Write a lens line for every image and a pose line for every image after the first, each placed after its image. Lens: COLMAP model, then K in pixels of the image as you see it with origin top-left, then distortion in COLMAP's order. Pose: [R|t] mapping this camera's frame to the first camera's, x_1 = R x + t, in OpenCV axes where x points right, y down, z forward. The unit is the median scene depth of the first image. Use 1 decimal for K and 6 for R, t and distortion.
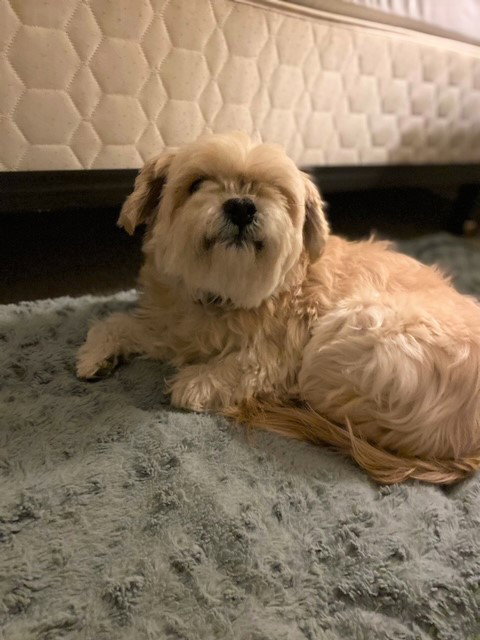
lens RADIAL K [[501.6, 0, 240.0], [0, 501.6, 320.0], [0, 0, 1]] dist [0.000519, -0.007222]
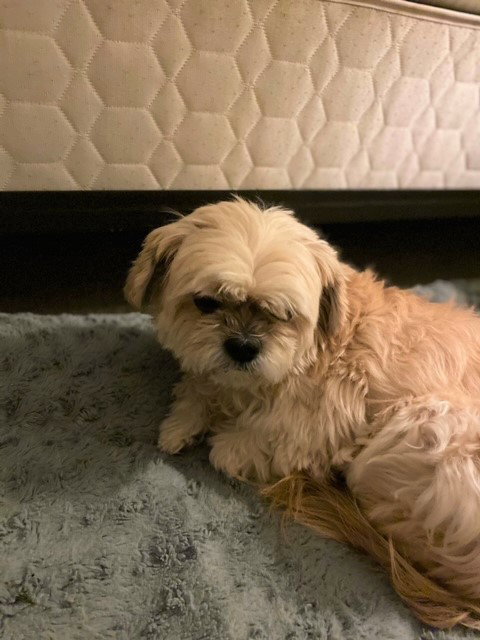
lens RADIAL K [[501.6, 0, 240.0], [0, 501.6, 320.0], [0, 0, 1]] dist [0.000519, -0.007222]
pose [[0.968187, 0.151511, -0.199144, 0.064275], [-0.134586, 0.986239, 0.096017, -0.208694], [0.210951, -0.066161, 0.975255, 0.128907]]
